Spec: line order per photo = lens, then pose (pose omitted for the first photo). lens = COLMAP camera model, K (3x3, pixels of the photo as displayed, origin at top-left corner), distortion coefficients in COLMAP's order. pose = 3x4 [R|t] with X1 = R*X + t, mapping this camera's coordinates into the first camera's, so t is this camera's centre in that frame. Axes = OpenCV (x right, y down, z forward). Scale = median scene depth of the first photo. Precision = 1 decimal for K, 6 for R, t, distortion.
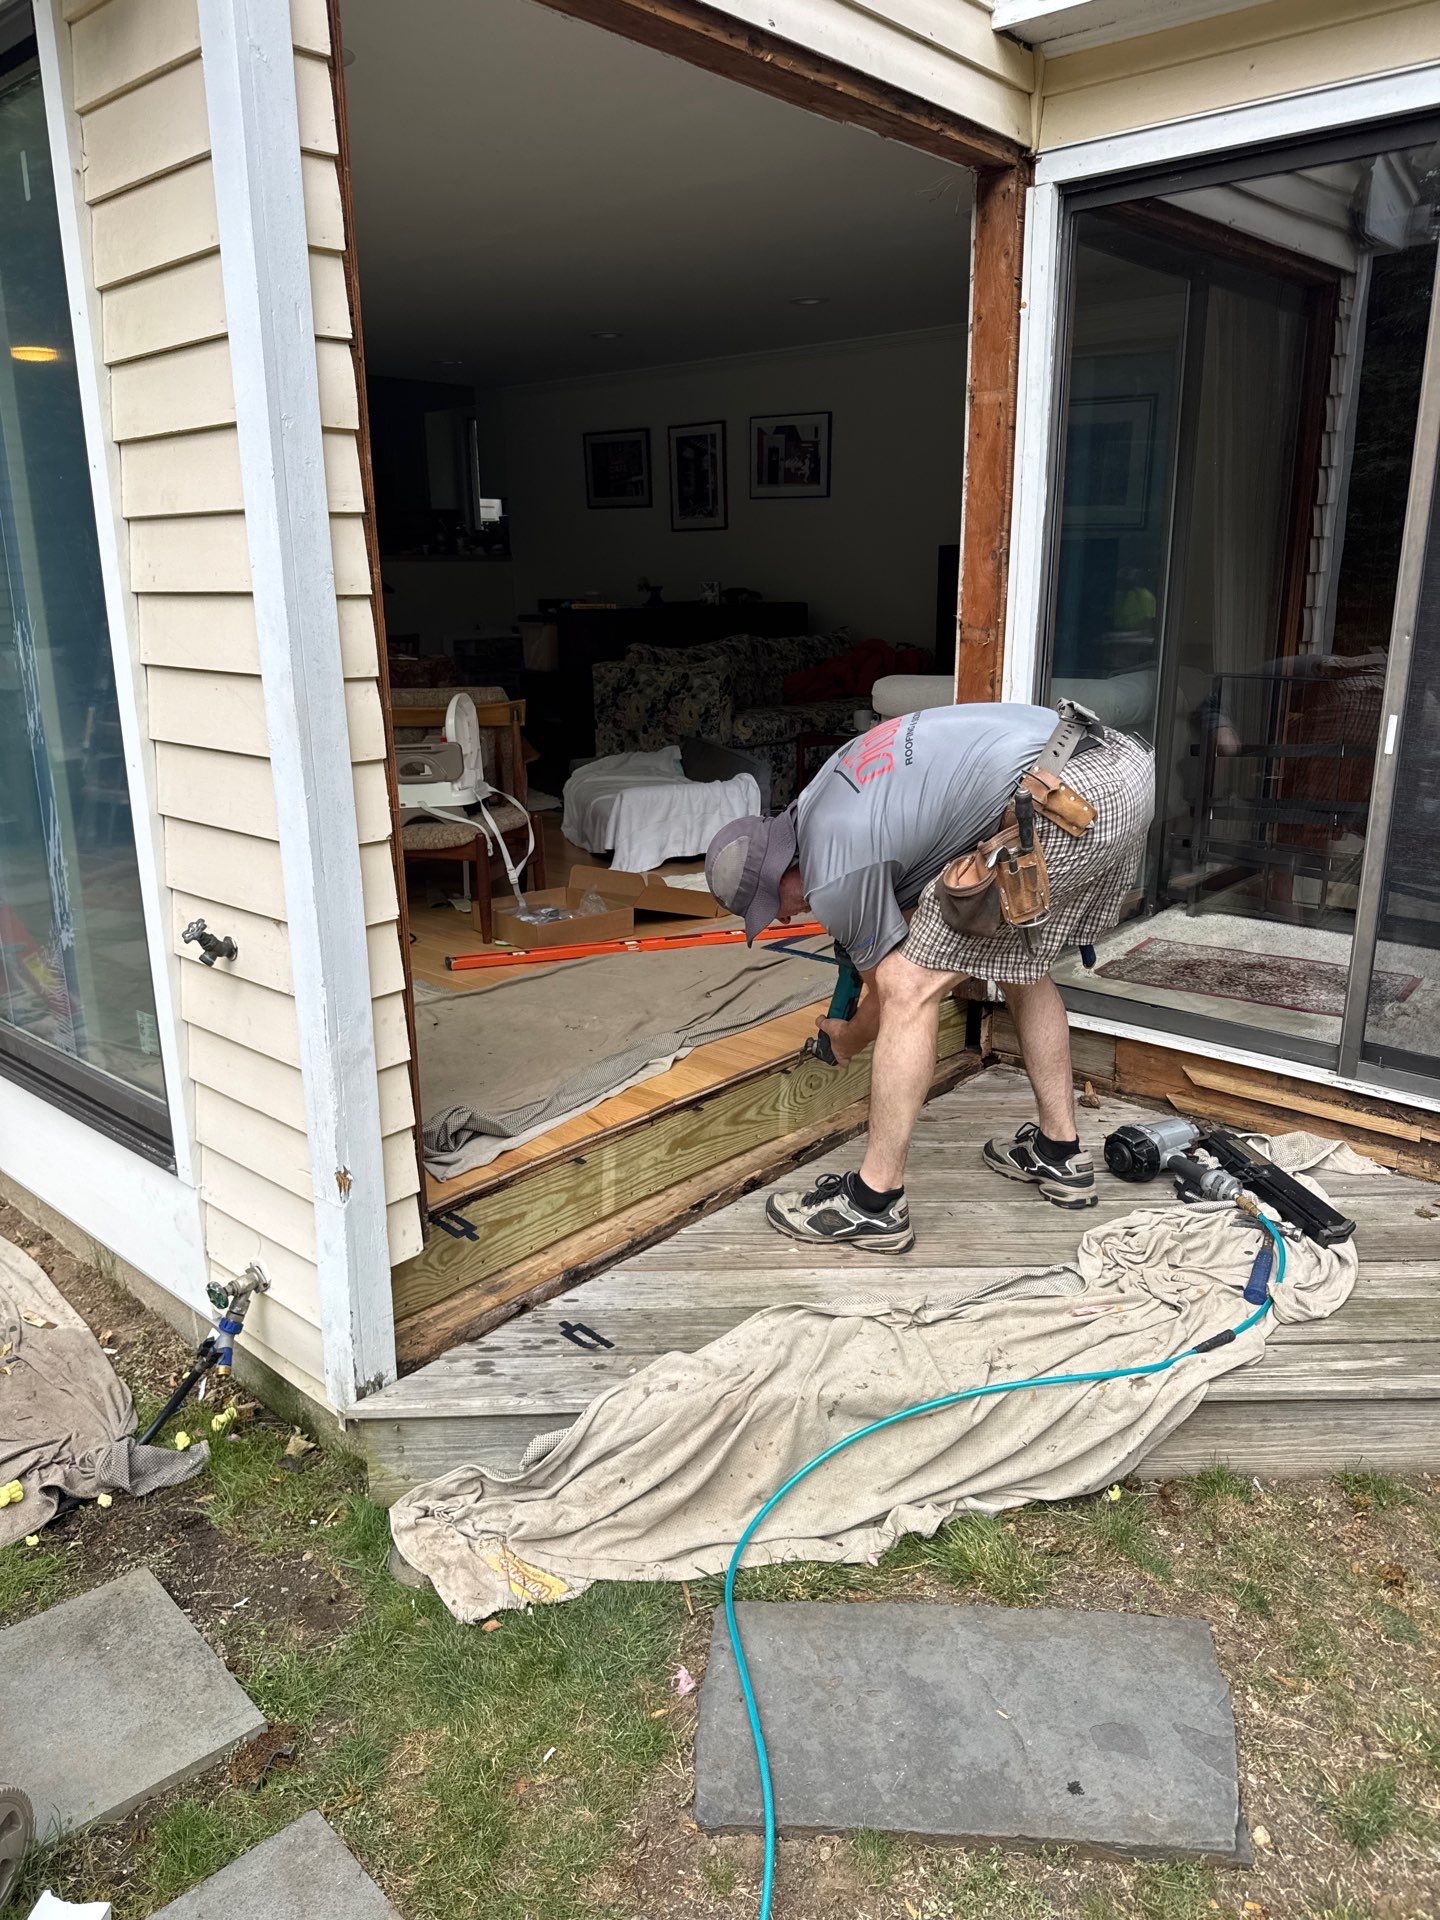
lens RADIAL K [[1373.6, 0, 720.0], [0, 1373.6, 960.0], [0, 0, 1]] dist [0.056776, -0.085048]
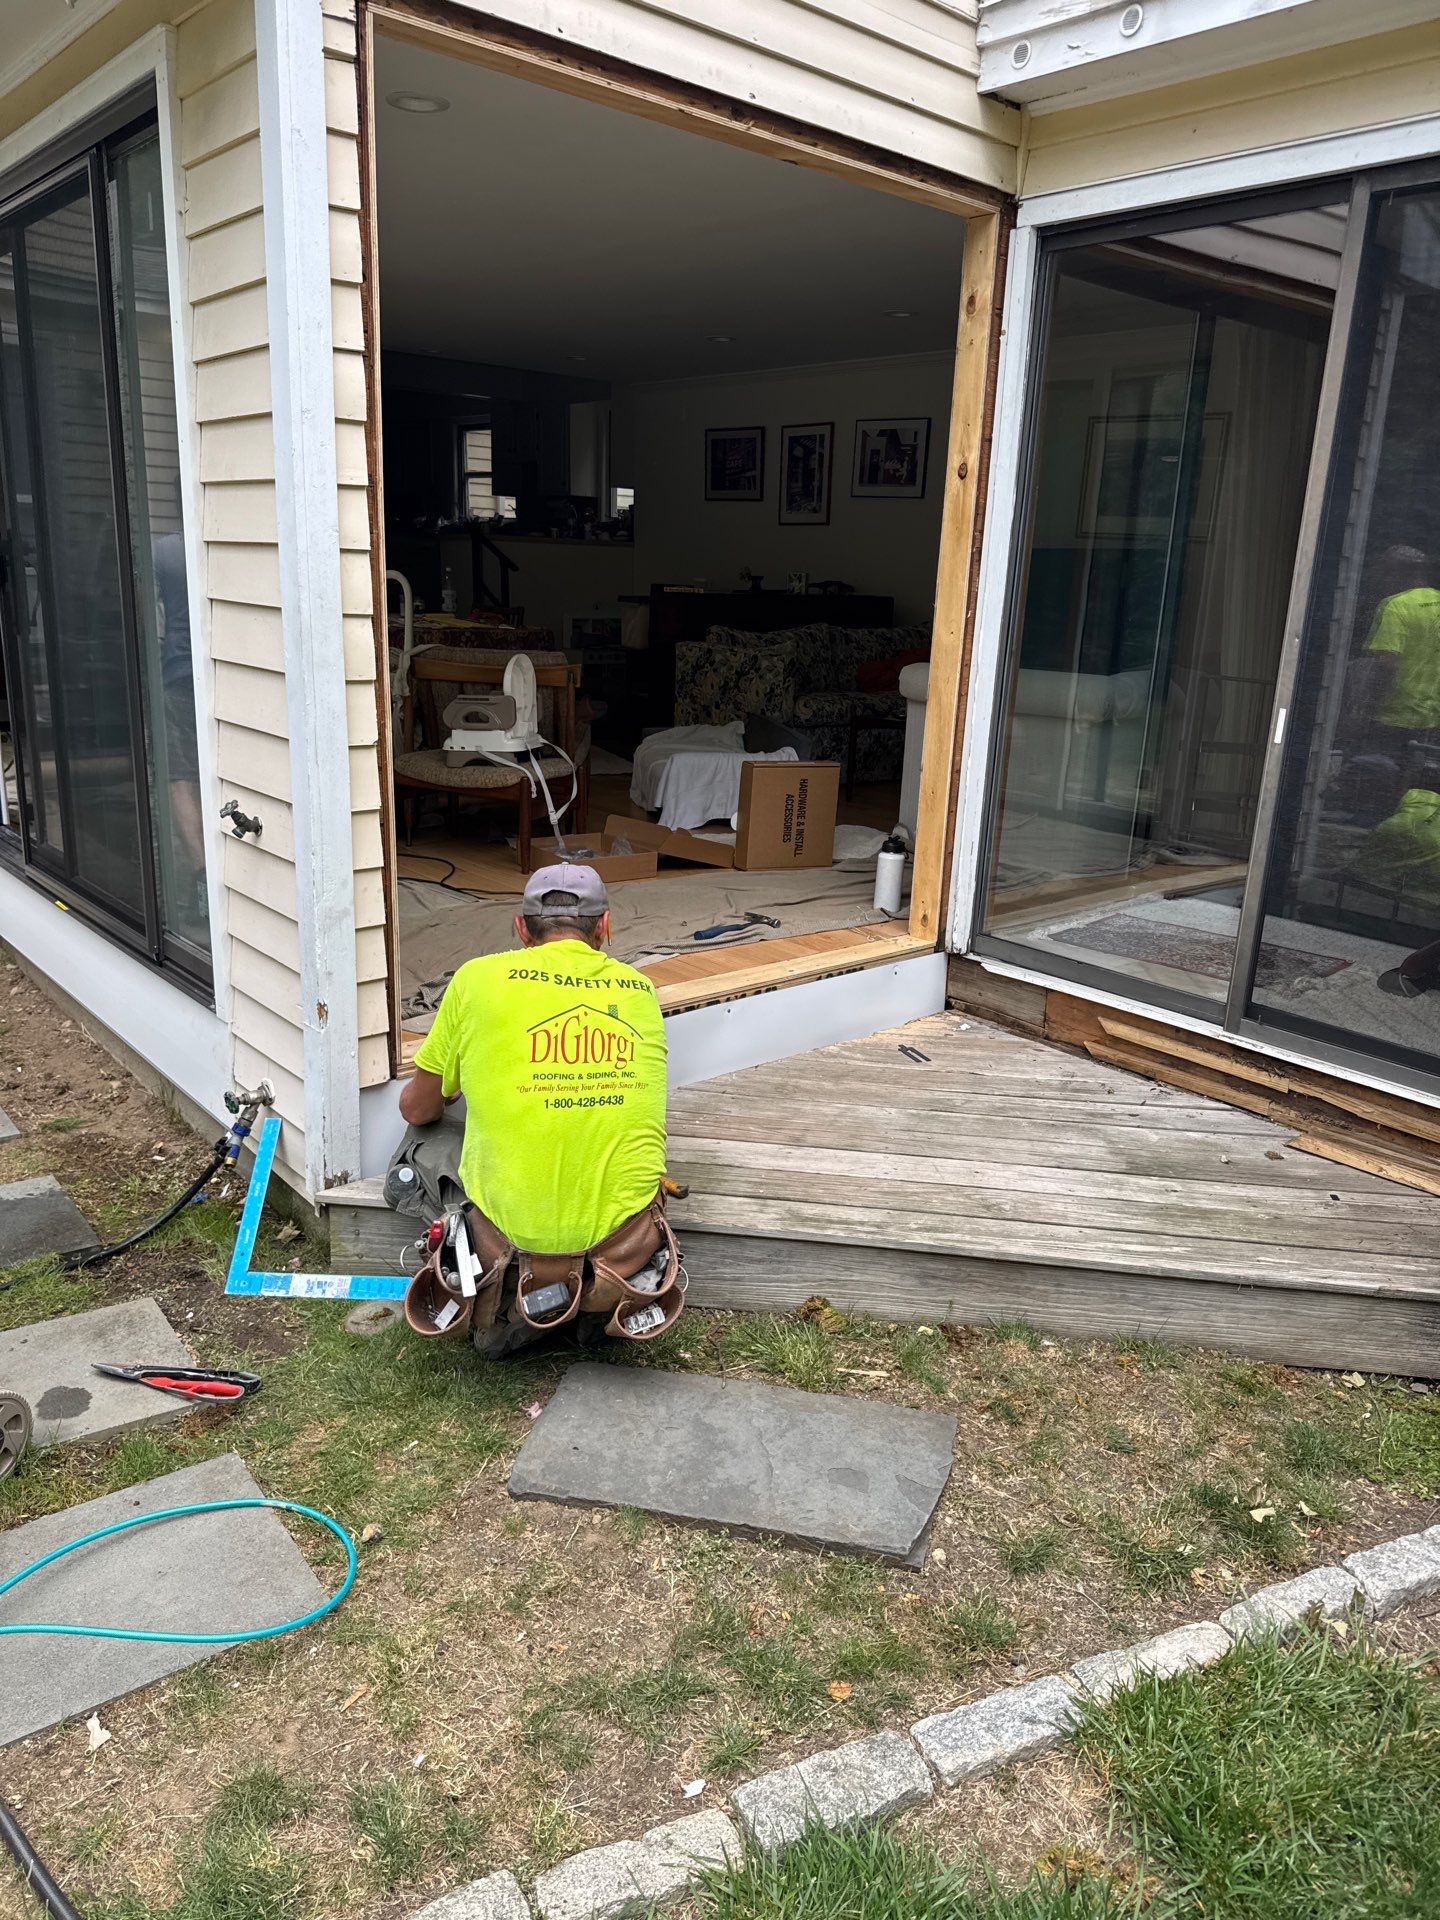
lens RADIAL K [[1364.4, 0, 700.1], [0, 1364.4, 960.0], [0, 0, 1]] dist [0.066458, -0.109330]
pose [[0.990355, 0.081367, -0.112144, 0.135945], [-0.080930, 0.996684, 0.008451, 0.047763], [0.112459, 0.000706, 0.993656, -0.140933]]
